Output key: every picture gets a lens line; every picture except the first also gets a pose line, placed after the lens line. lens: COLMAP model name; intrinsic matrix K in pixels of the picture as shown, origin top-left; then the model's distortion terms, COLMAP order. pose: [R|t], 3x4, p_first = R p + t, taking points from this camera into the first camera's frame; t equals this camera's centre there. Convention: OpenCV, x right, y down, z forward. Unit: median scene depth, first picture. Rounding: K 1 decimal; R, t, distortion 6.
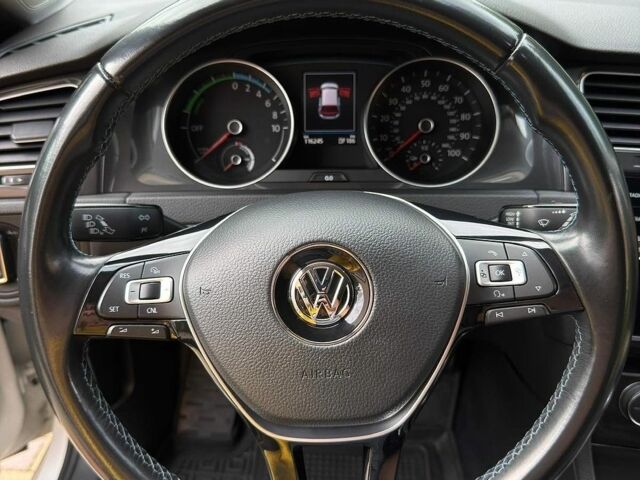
lens RADIAL K [[623.5, 0, 321.1], [0, 623.5, 245.7], [0, 0, 1]] dist [0.118307, 0.000000]
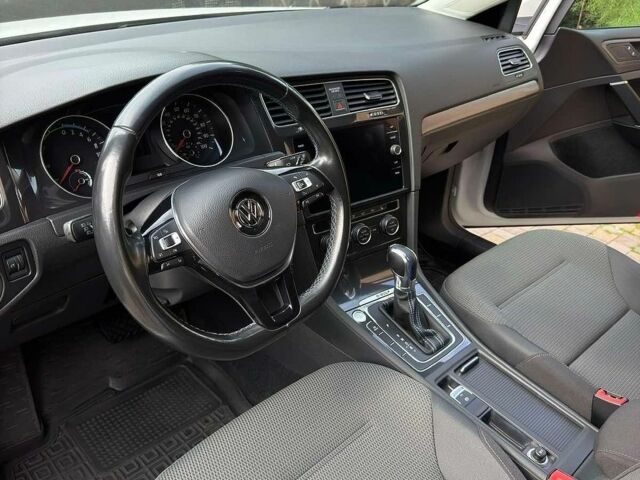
lens RADIAL K [[623.5, 0, 317.7], [0, 623.5, 243.4], [0, 0, 1]] dist [0.118307, 0.000000]
pose [[0.691902, -0.311756, 0.651214, -0.768573], [0.314965, 0.941951, 0.116297, -0.000362], [-0.649668, 0.124643, 0.749931, -0.445681]]
